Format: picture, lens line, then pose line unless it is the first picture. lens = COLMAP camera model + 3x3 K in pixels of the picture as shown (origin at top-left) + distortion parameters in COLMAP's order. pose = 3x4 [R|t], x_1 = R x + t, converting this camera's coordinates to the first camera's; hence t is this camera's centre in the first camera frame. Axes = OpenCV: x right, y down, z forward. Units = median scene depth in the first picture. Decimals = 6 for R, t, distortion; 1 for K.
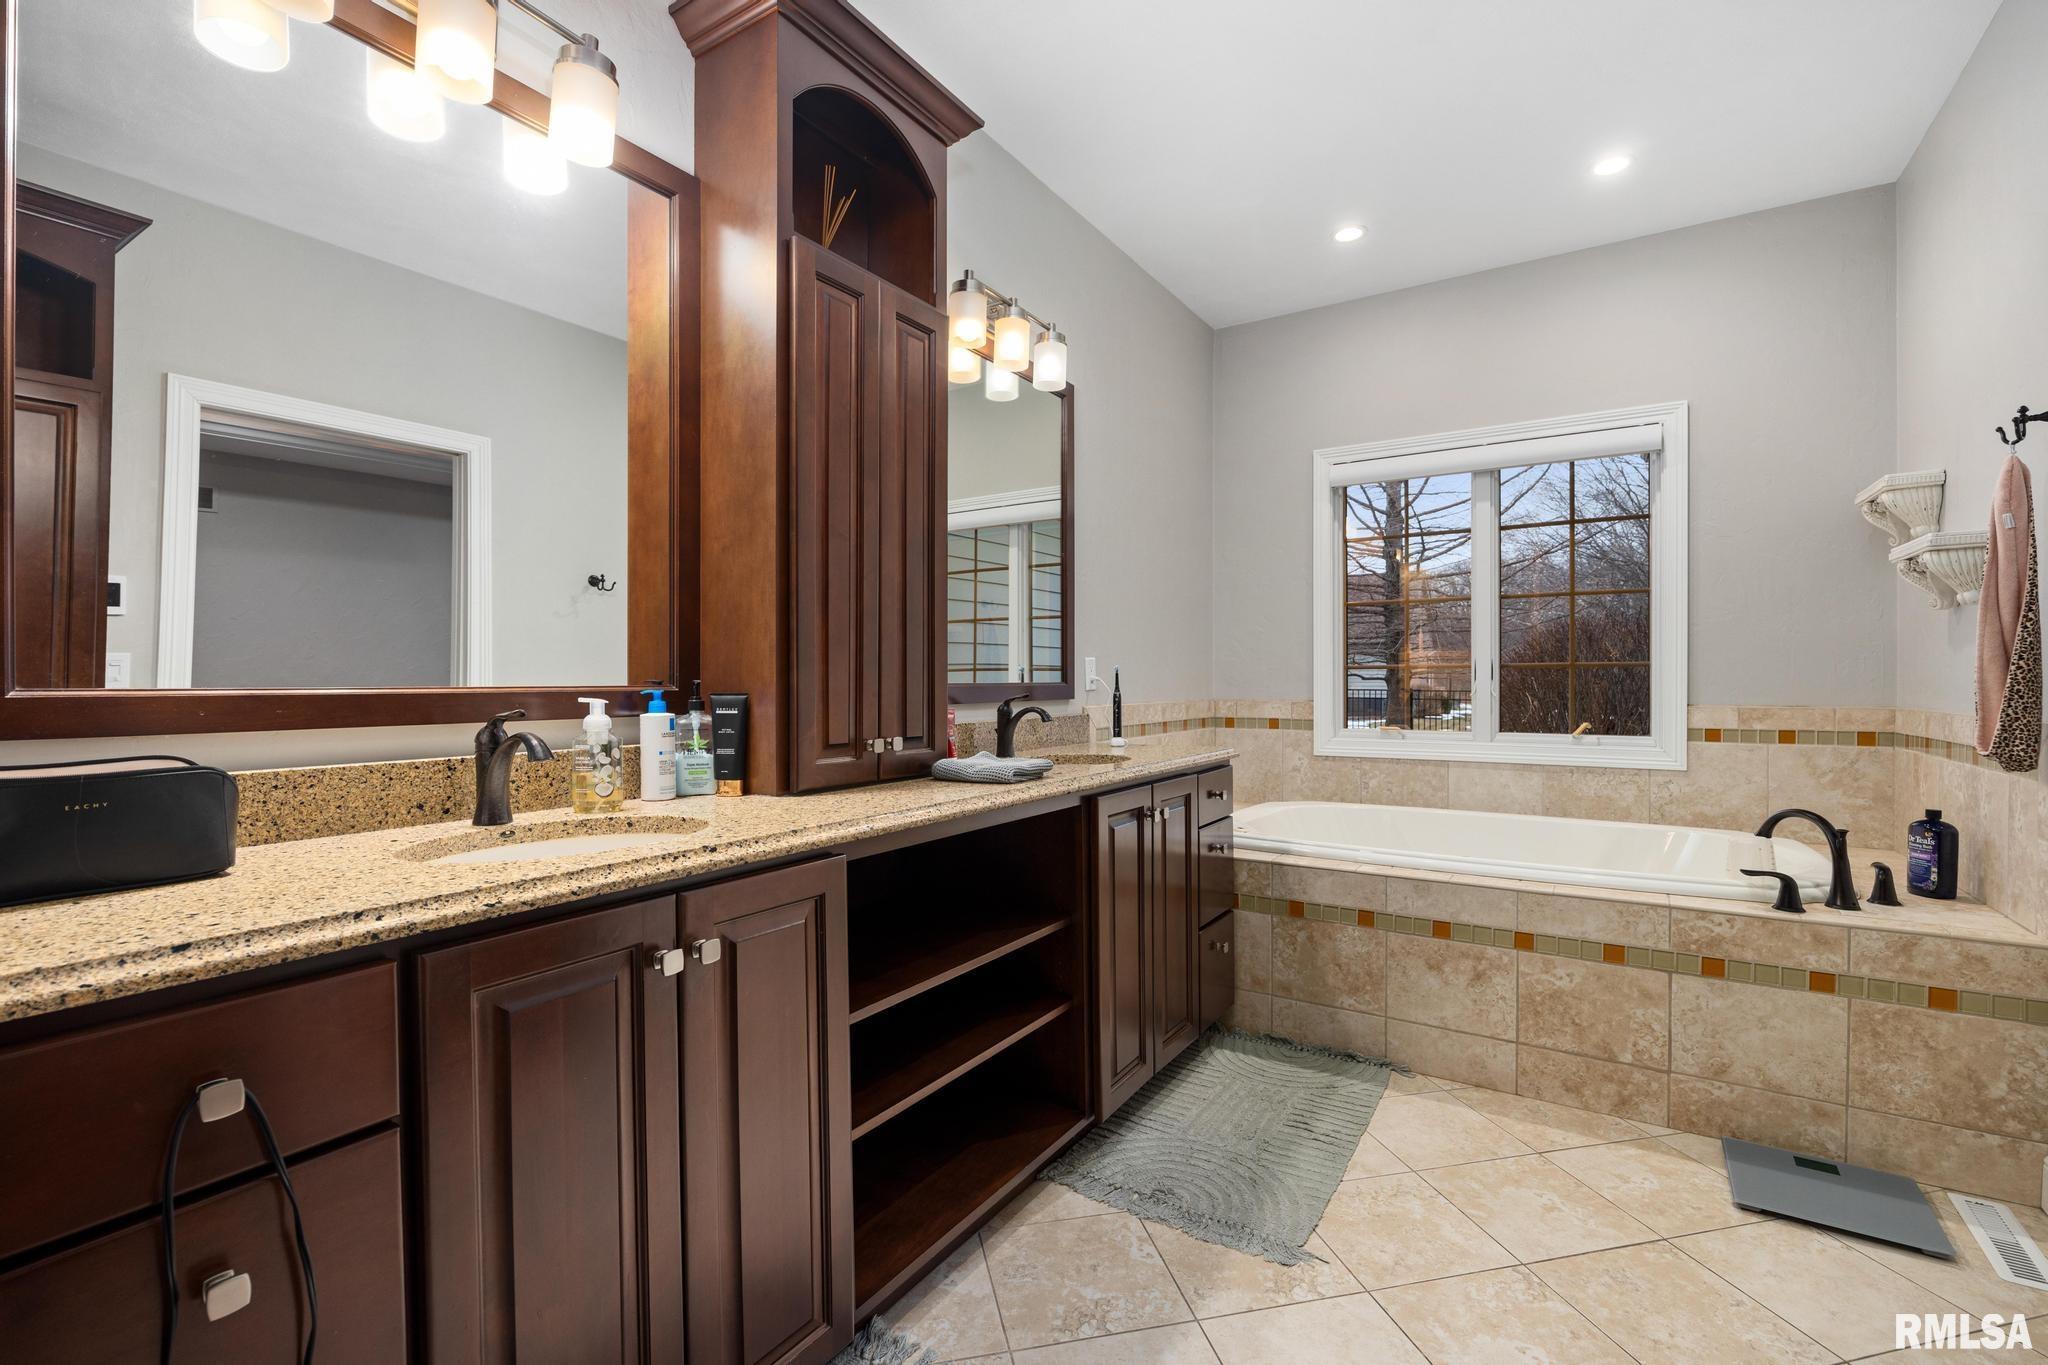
lens RADIAL K [[888.1, 0, 1024.0], [0, 888.1, 682.5], [0, 0, 1]] dist [-0.004530, -0.000885]
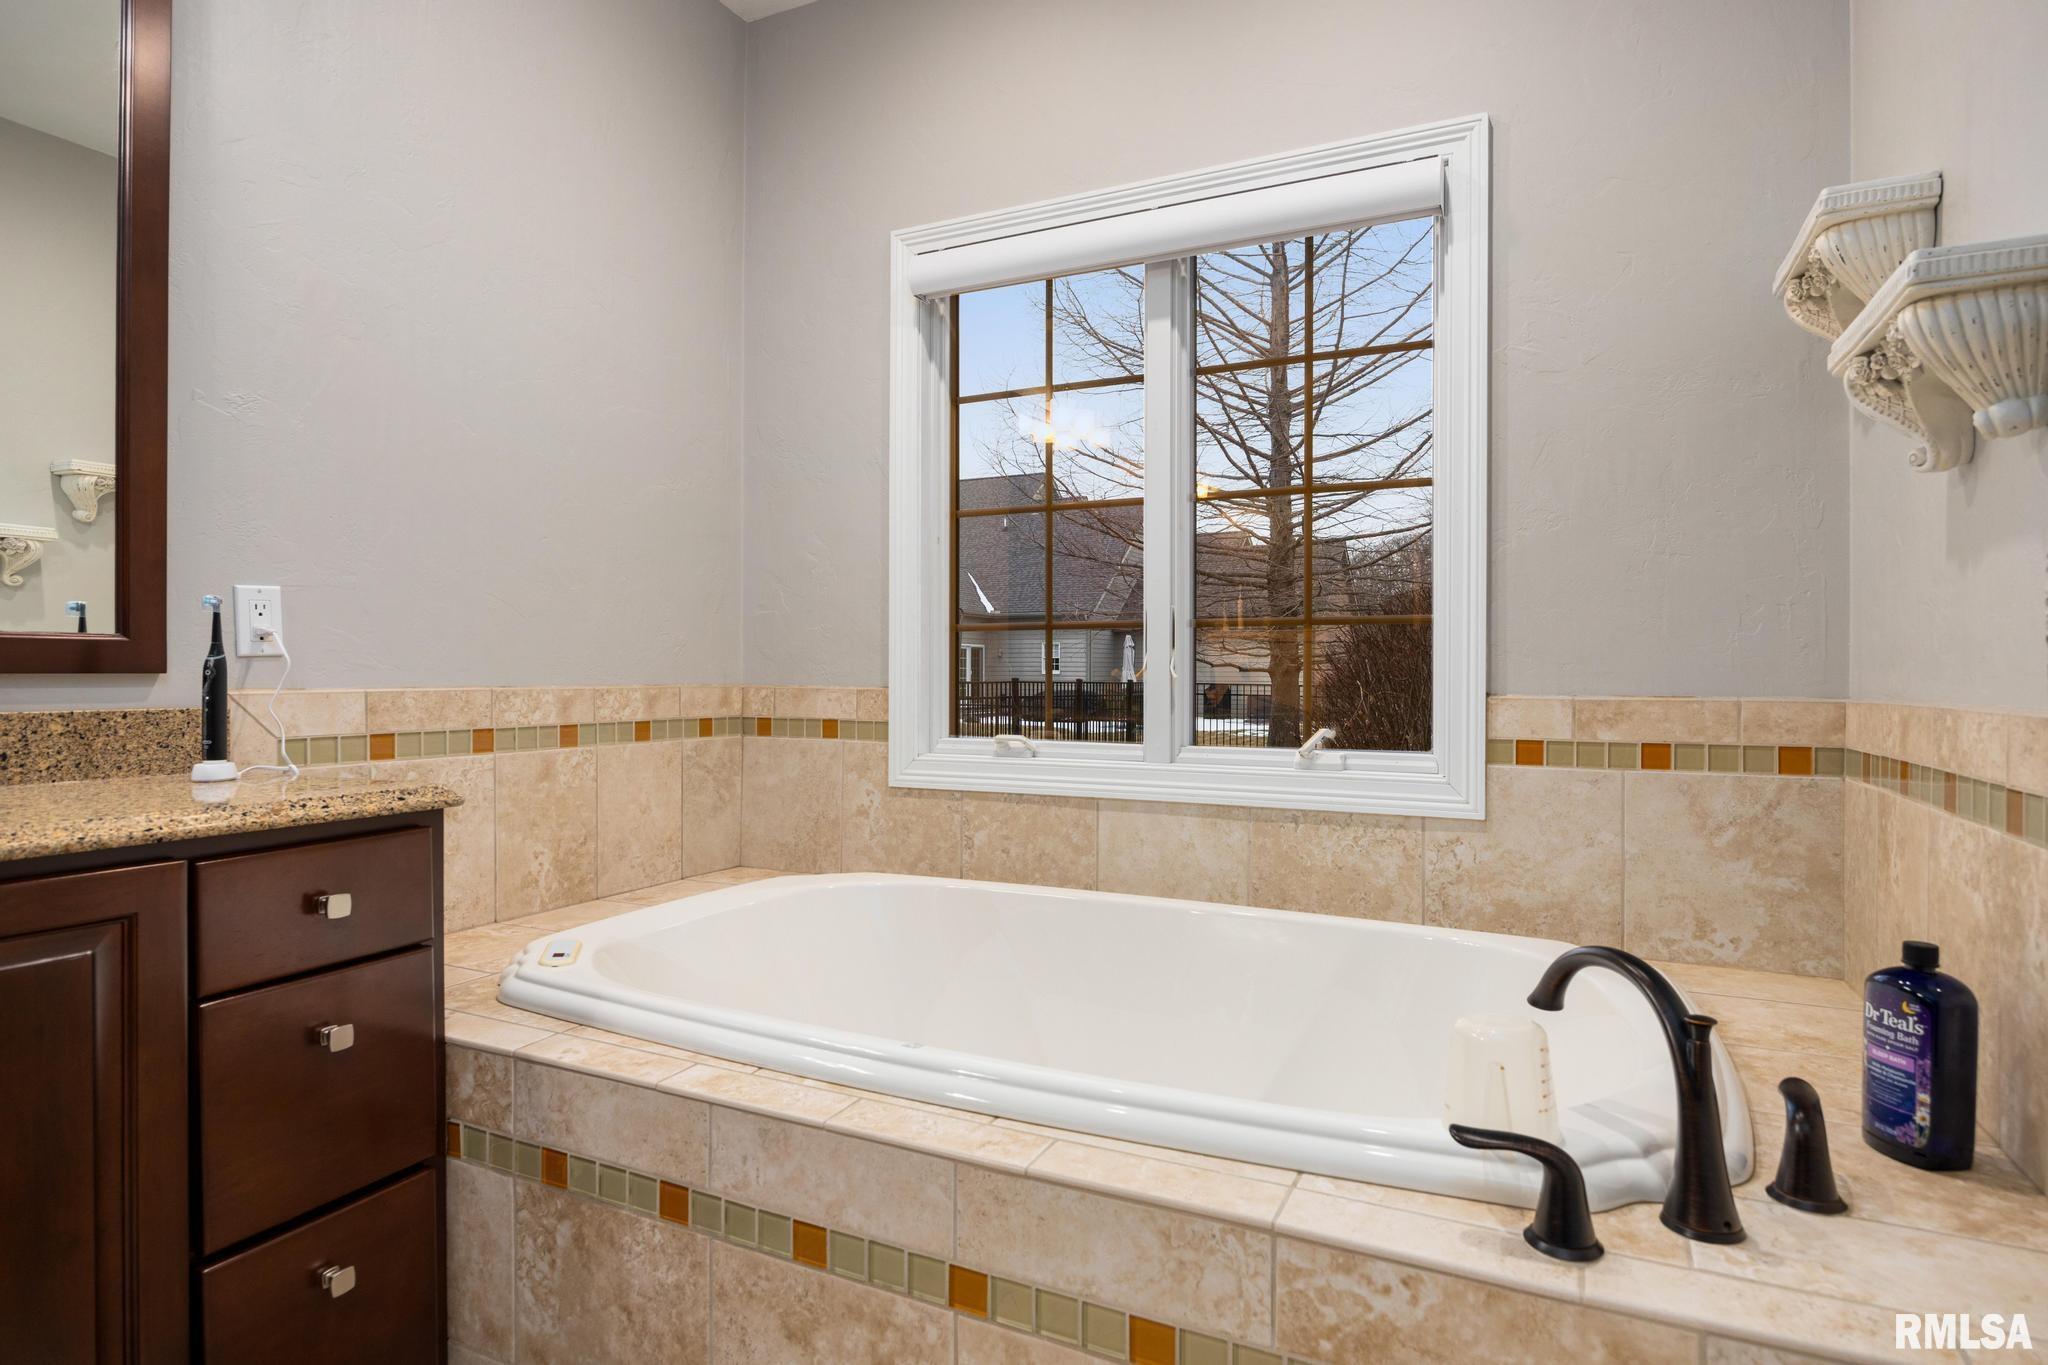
lens RADIAL K [[1087.5, 0, 1020.5], [0, 1087.5, 667.8], [0, 0, 1]] dist [-0.001328, 0.001231]
pose [[0.992984, 0.007654, 0.117999, 0.438531], [-0.006659, 0.999939, -0.008824, 0.018773], [-0.118059, 0.007976, 0.992975, 0.432524]]
